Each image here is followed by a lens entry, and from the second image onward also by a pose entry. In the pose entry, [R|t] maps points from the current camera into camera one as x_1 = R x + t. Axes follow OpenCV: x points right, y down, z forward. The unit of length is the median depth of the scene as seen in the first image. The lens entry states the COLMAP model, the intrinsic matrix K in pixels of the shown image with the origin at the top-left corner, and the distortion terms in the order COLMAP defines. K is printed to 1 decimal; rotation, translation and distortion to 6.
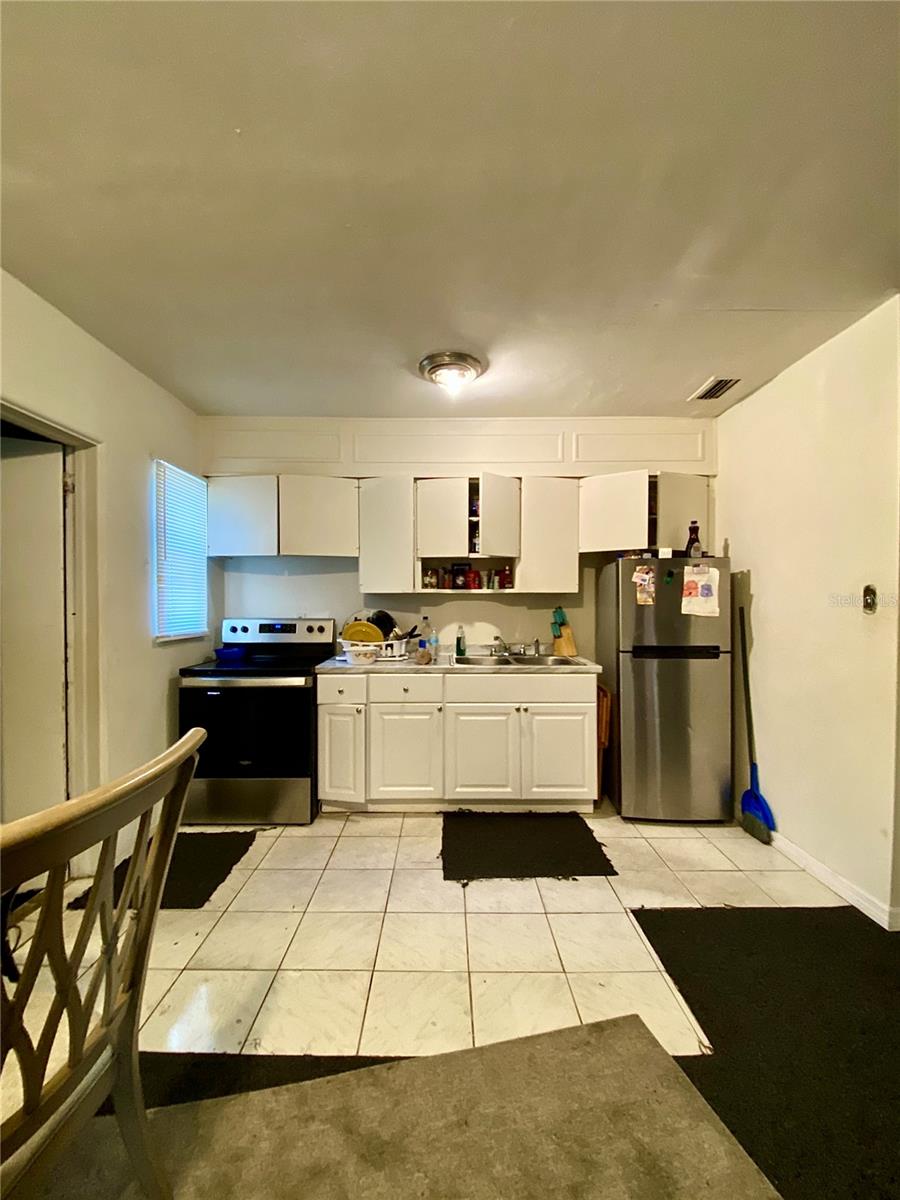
lens RADIAL K [[499.4, 0, 443.1], [0, 499.4, 598.0], [0, 0, 1]] dist [0.024192, -0.018137]
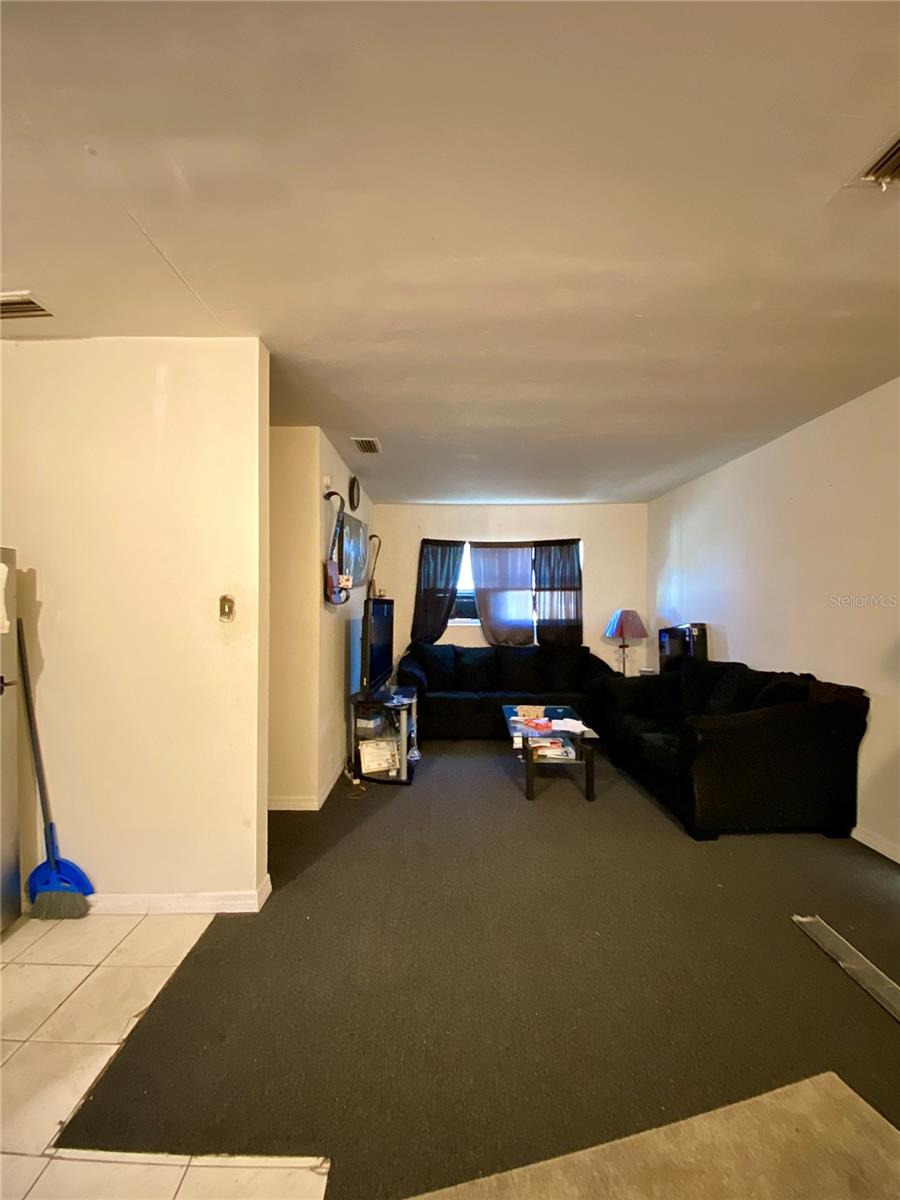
lens RADIAL K [[499.4, 0, 443.1], [0, 499.4, 598.0], [0, 0, 1]] dist [0.024192, -0.018137]
pose [[0.007094, 0.014387, 0.999871, -0.154440], [0.001091, 0.999896, -0.014395, -0.001598], [-0.999974, 0.001193, 0.007077, 0.427260]]
